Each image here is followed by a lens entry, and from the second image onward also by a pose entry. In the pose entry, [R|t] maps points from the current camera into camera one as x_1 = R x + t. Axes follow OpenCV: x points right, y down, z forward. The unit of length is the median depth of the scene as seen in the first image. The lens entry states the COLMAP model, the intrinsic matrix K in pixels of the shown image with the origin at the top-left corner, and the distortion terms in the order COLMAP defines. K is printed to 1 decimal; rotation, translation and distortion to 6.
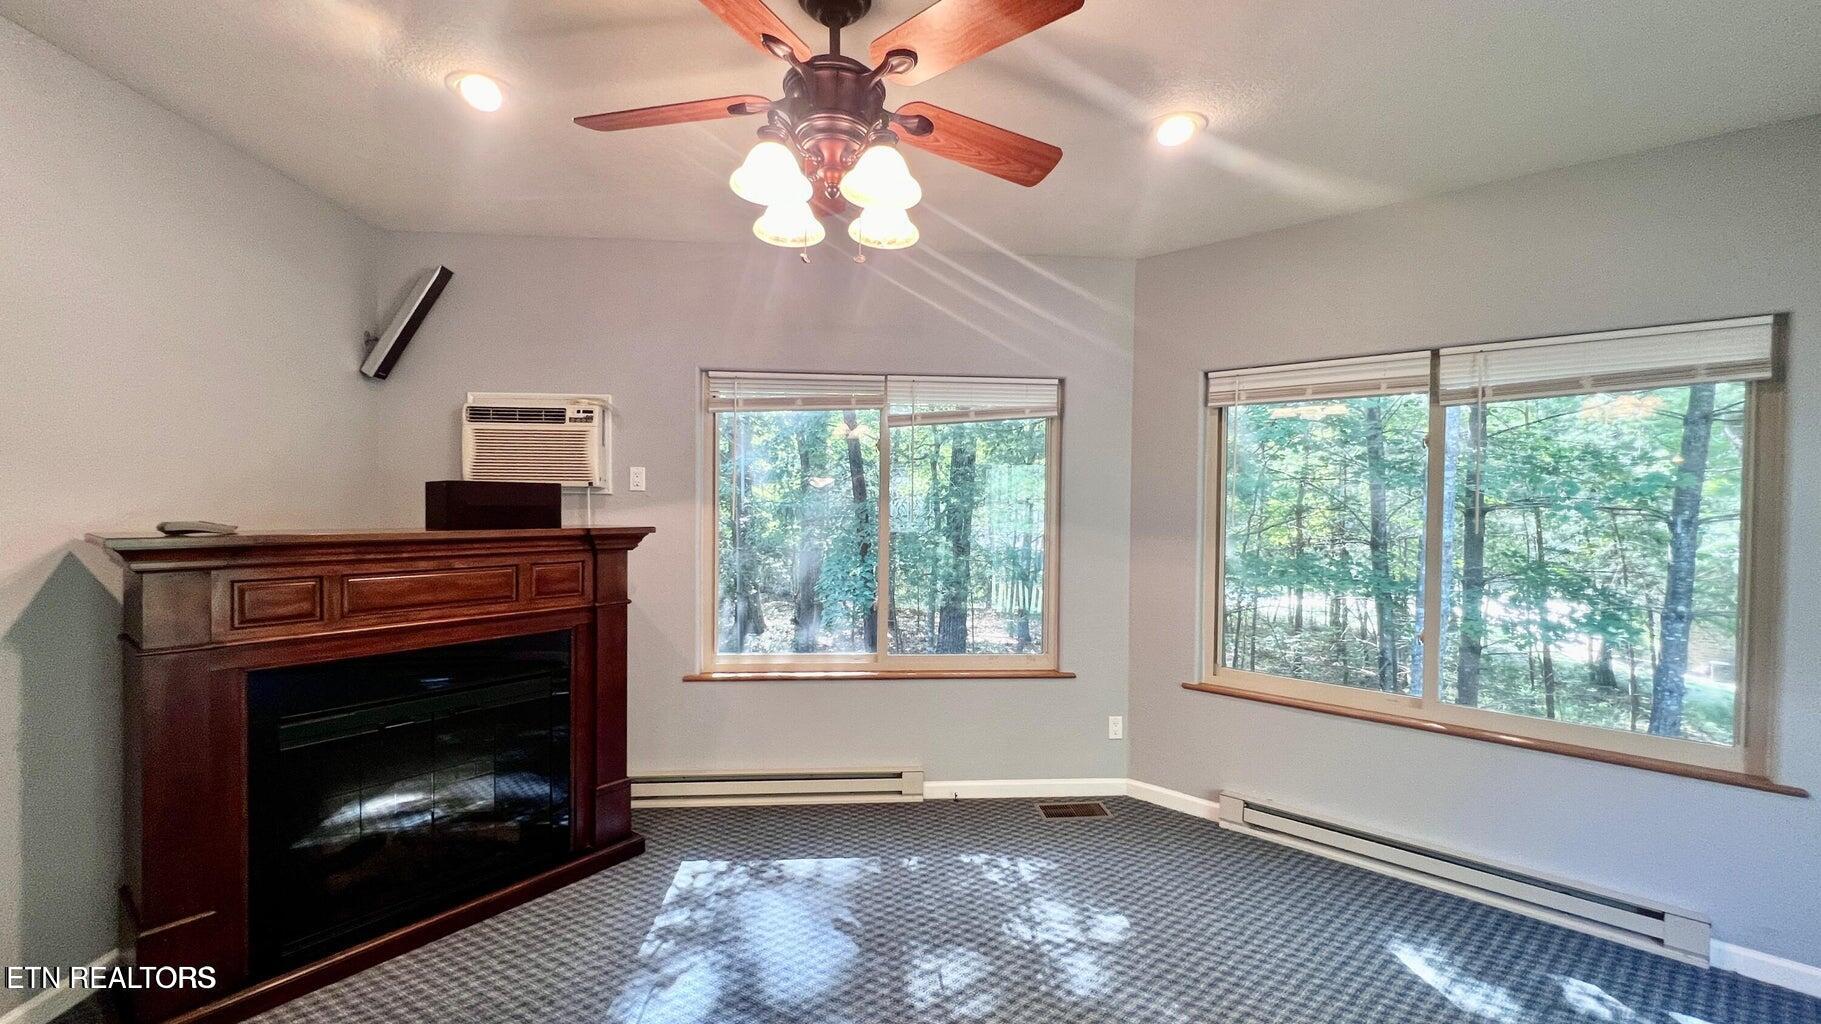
lens RADIAL K [[725.8, 0, 918.1], [0, 725.8, 525.5], [0, 0, 1]] dist [-0.002204, 0.000494]
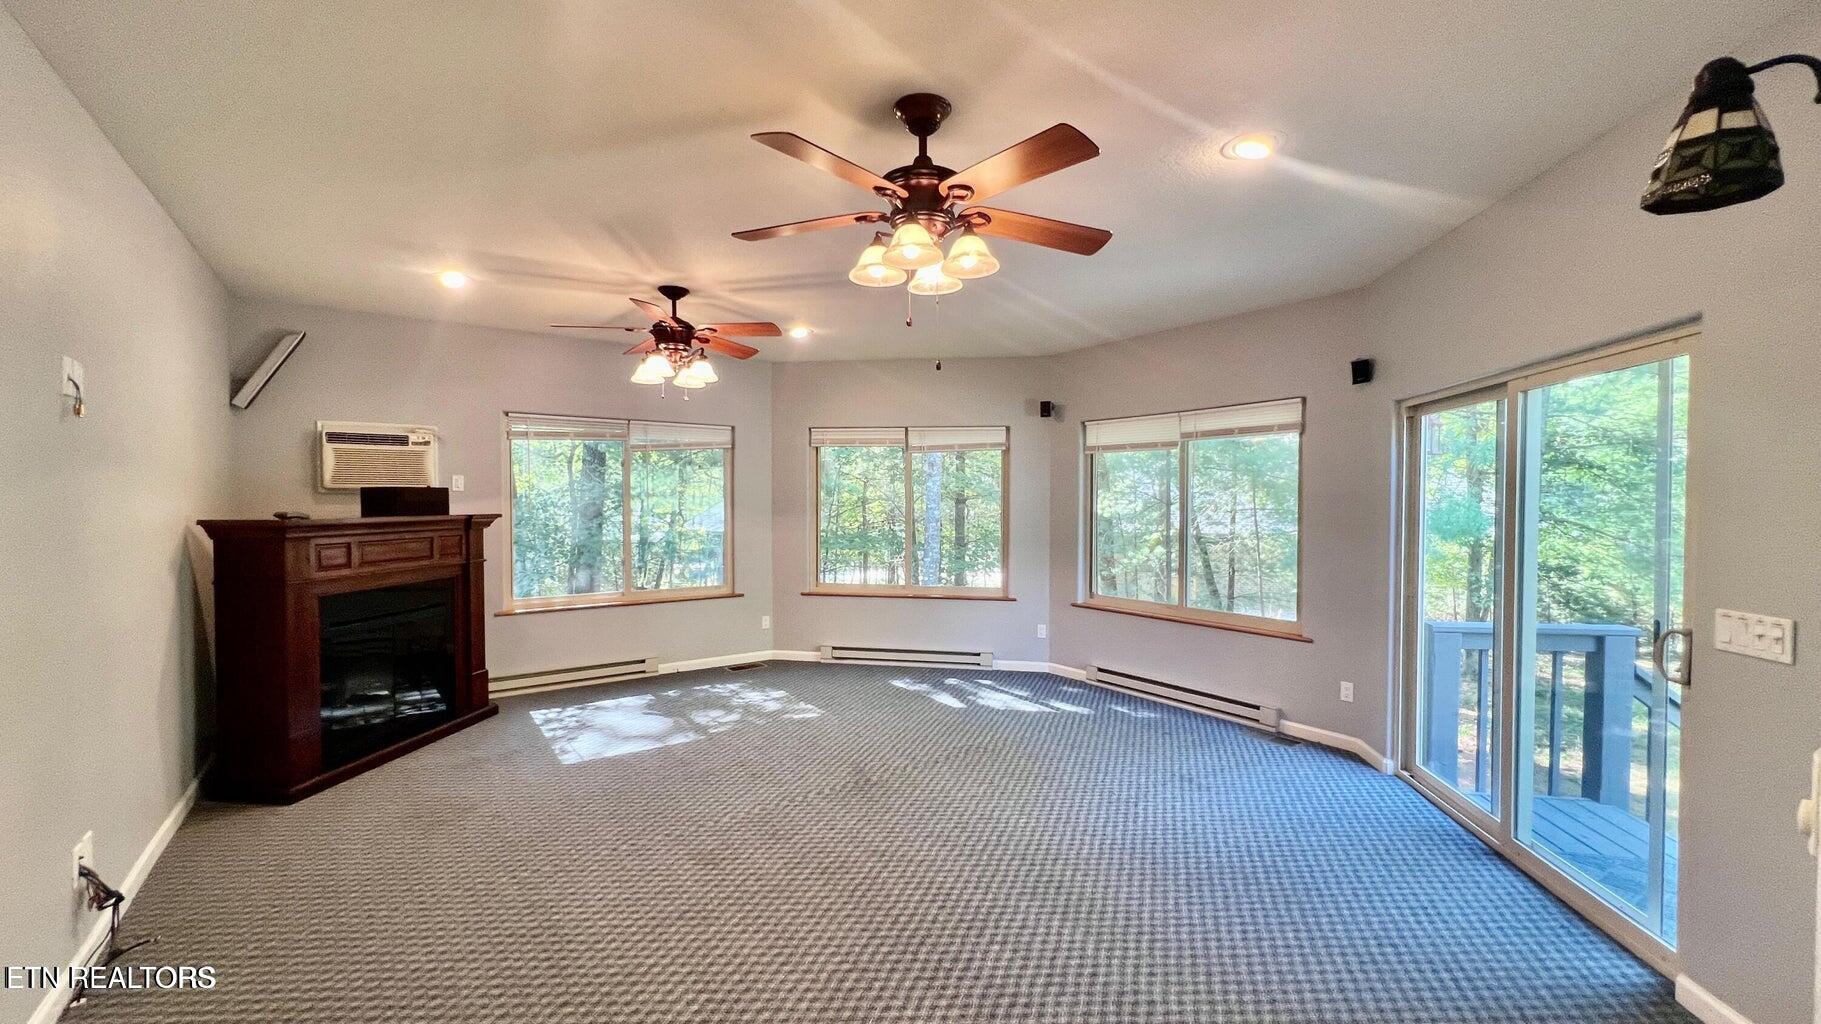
lens RADIAL K [[725.8, 0, 919.1], [0, 725.8, 521.7], [0, 0, 1]] dist [-0.002204, 0.000494]
pose [[0.851076, -0.025220, 0.524437, -0.426694], [0.022407, 0.999680, 0.011712, 0.022405], [-0.524565, 0.001783, 0.851369, -0.904109]]
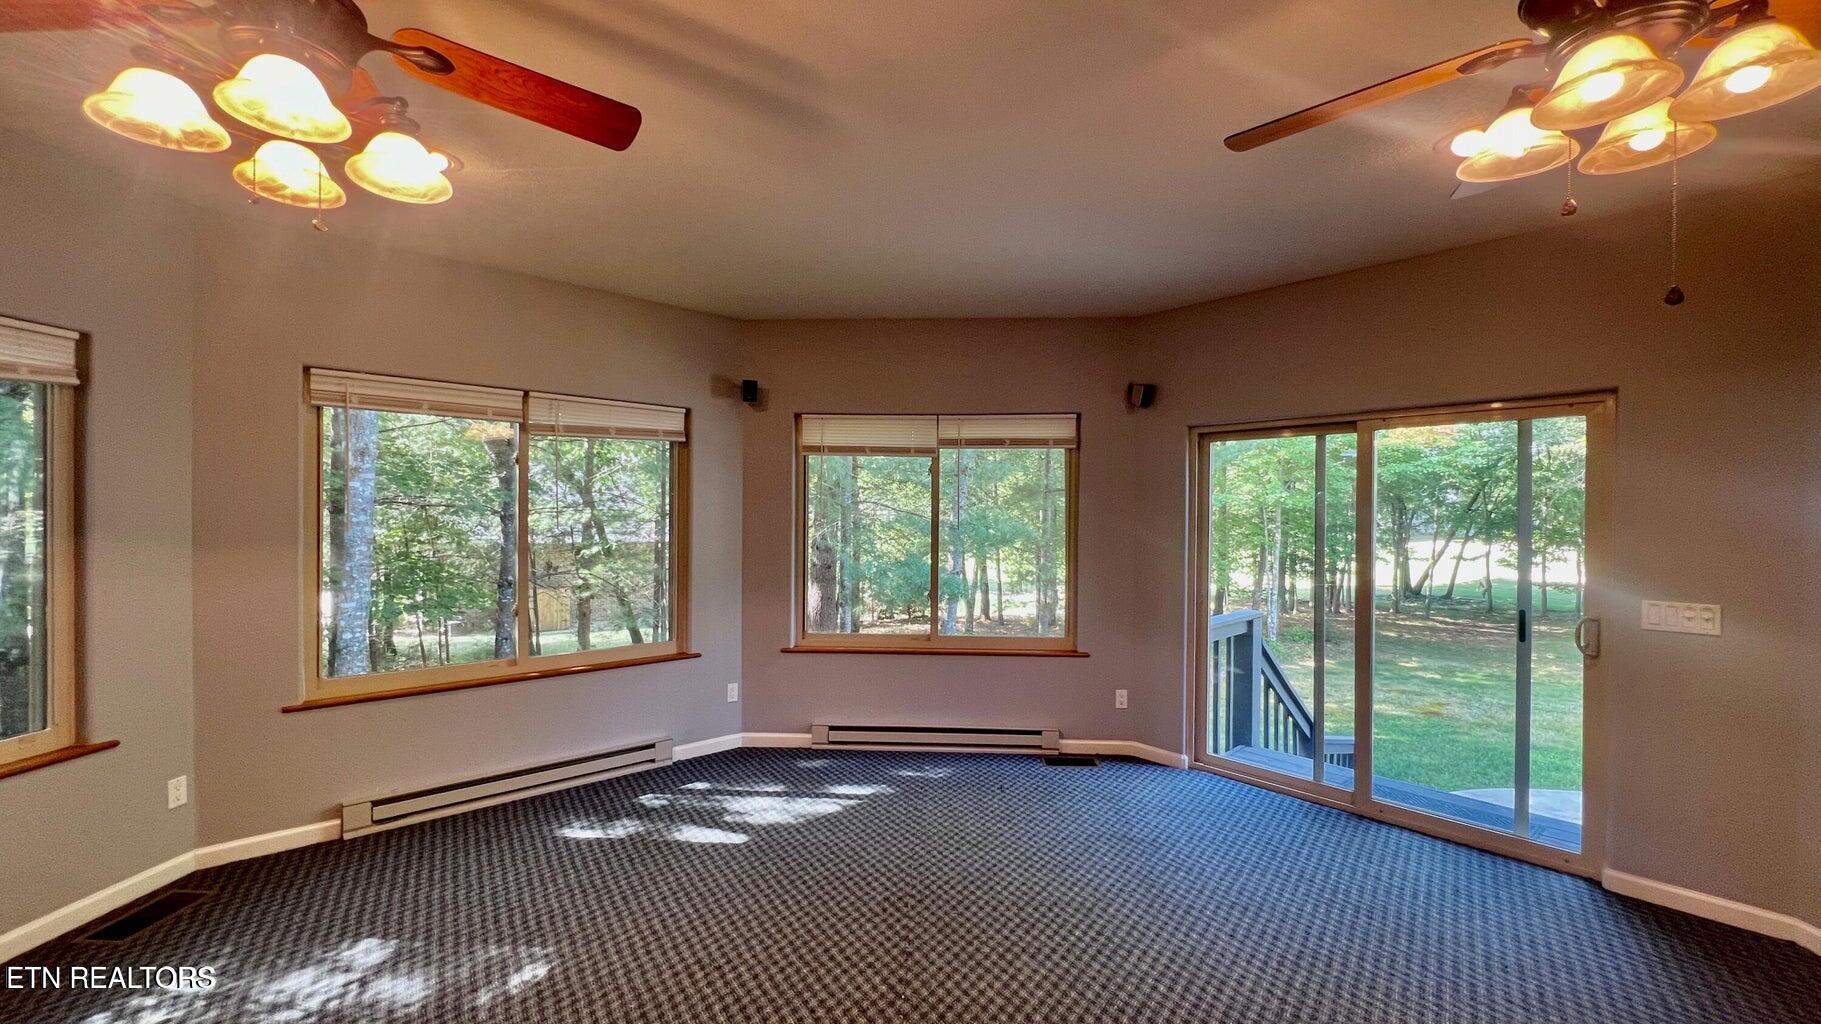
lens RADIAL K [[725.8, 0, 913.2], [0, 725.8, 518.0], [0, 0, 1]] dist [-0.002204, 0.000494]
pose [[0.125364, -0.021842, 0.991870, -0.501736], [0.022130, 0.999570, 0.019215, -0.020233], [-0.991864, 0.019541, 0.125794, 0.129374]]
